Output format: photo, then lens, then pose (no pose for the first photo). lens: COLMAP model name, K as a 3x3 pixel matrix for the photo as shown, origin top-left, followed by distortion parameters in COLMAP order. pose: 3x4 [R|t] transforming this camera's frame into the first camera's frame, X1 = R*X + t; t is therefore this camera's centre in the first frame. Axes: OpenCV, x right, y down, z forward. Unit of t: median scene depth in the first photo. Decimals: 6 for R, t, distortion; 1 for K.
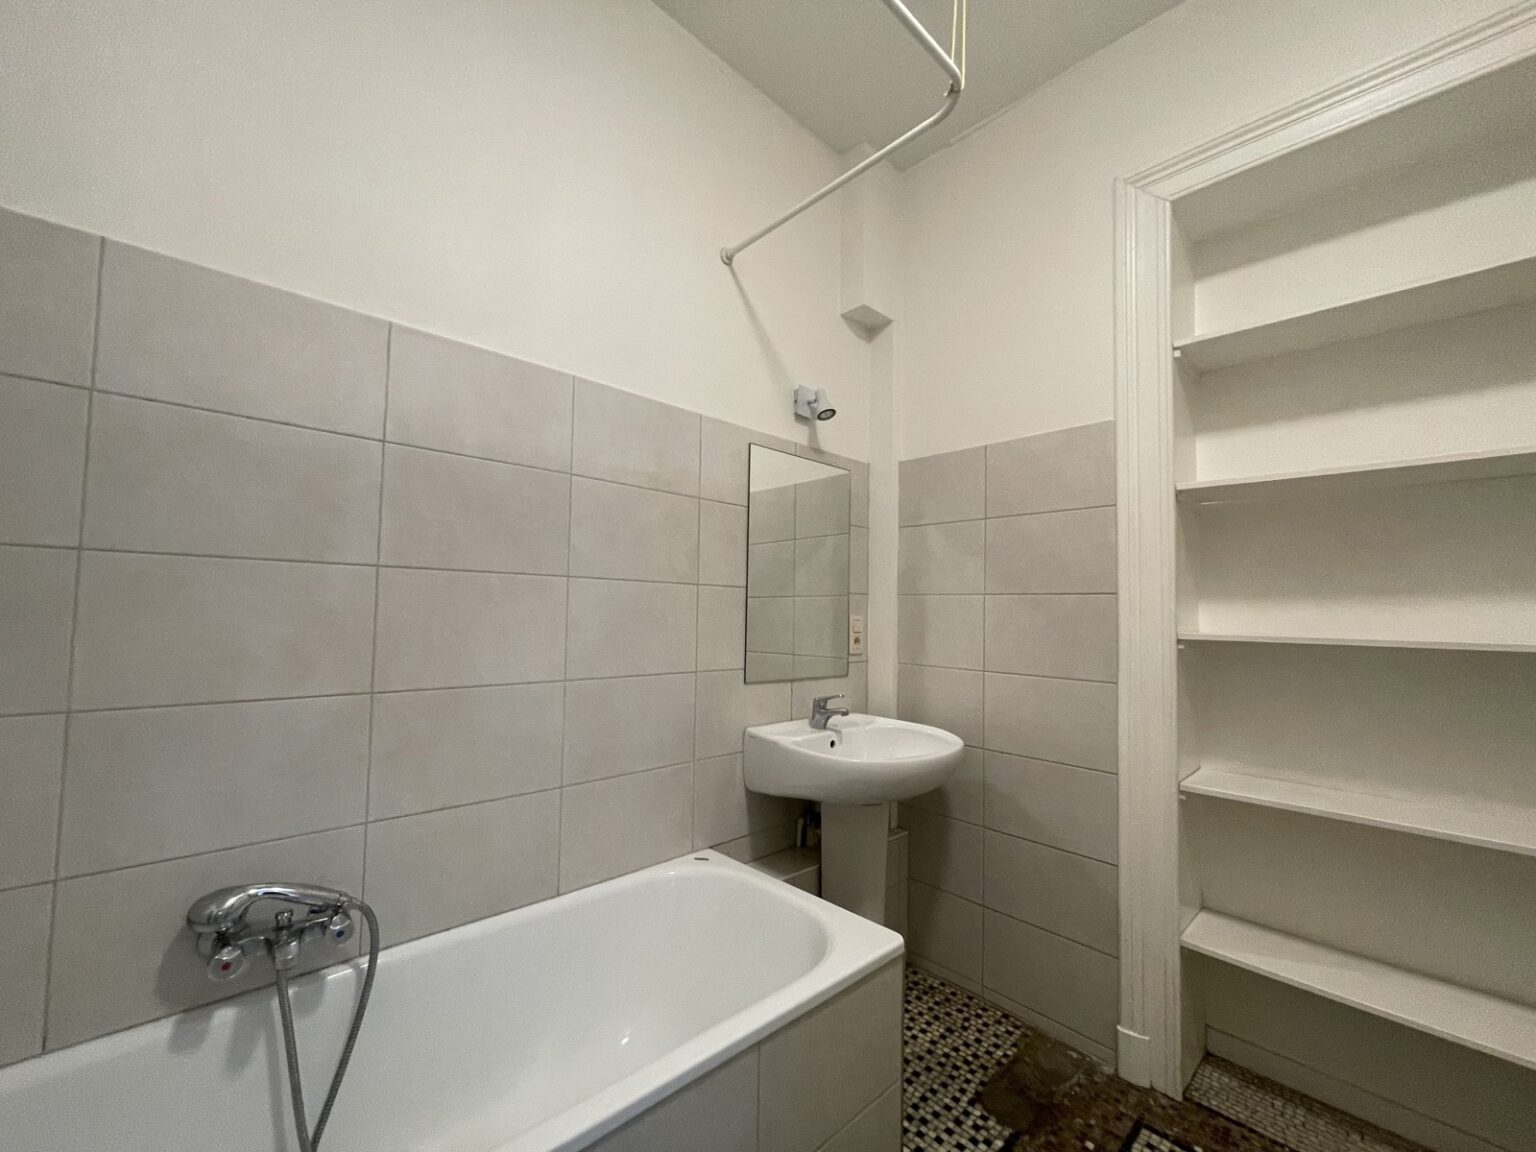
lens RADIAL K [[623.0, 0, 767.2], [0, 623.0, 576.8], [0, 0, 1]] dist [0.003277, 0.000461]
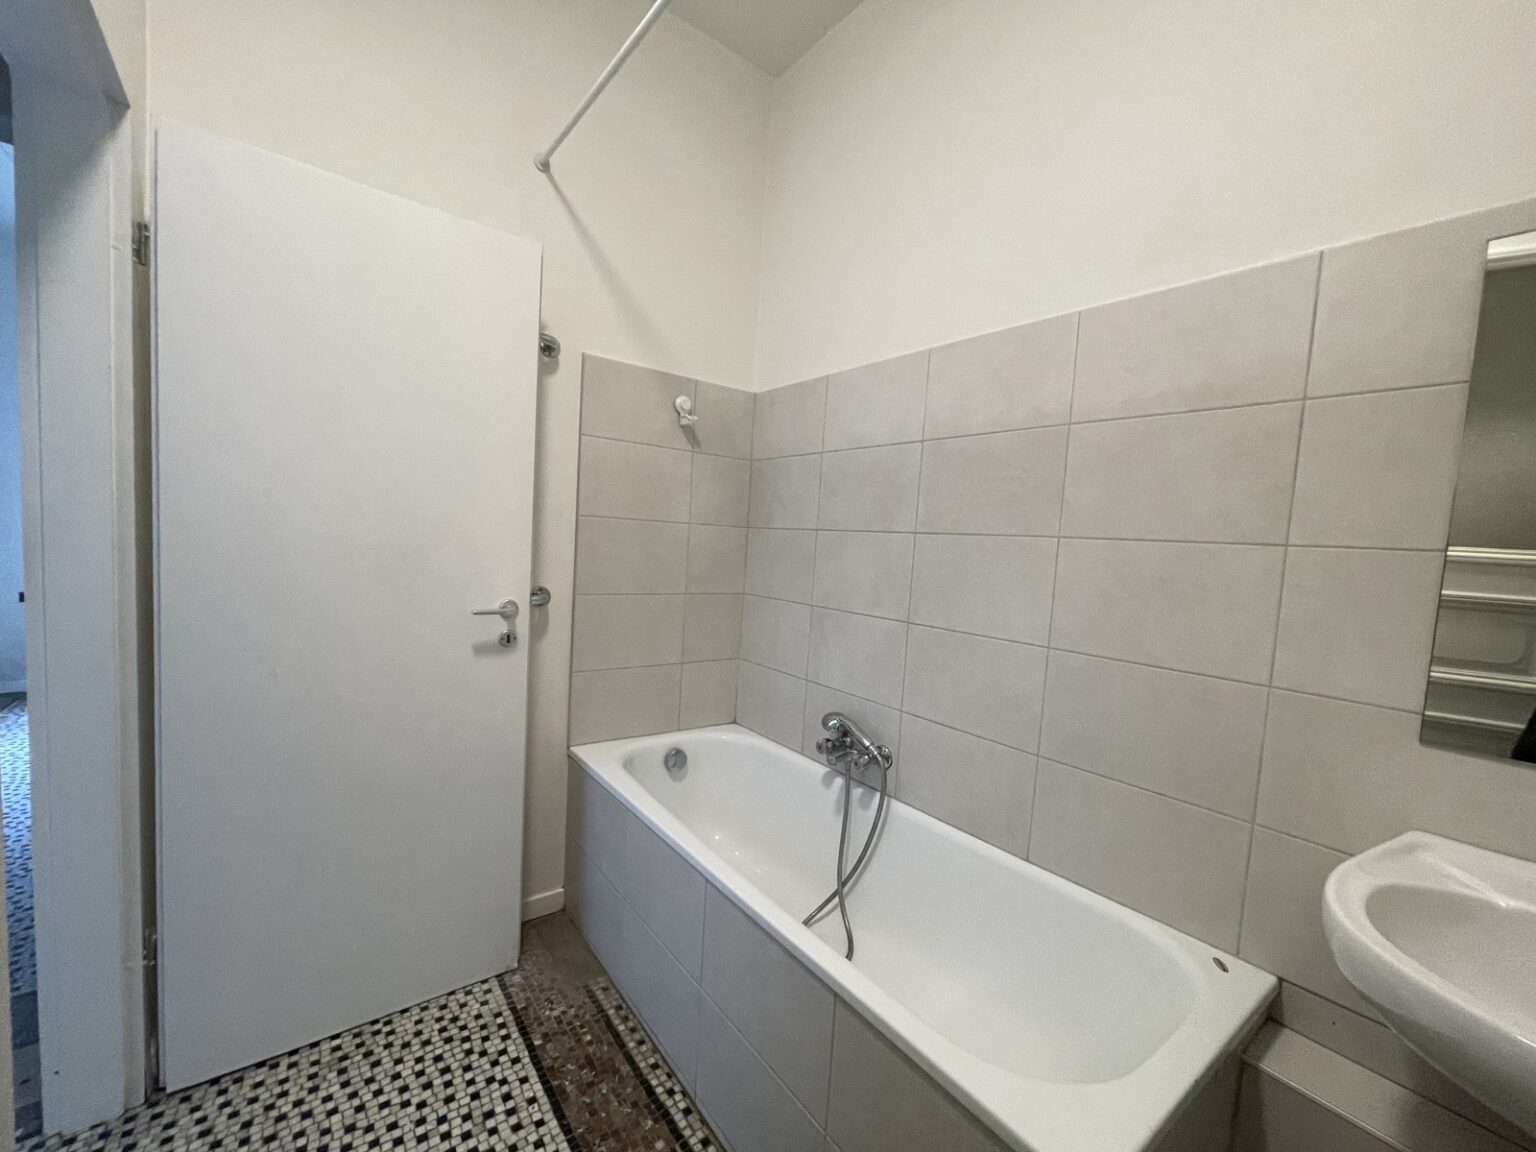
lens RADIAL K [[623.0, 0, 765.2], [0, 623.0, 584.2], [0, 0, 1]] dist [0.003277, 0.000461]
pose [[-0.097357, 0.042980, -0.994321, 0.704790], [-0.006647, 0.999017, 0.043834, 0.034028], [0.995227, 0.010877, -0.096976, 0.713976]]
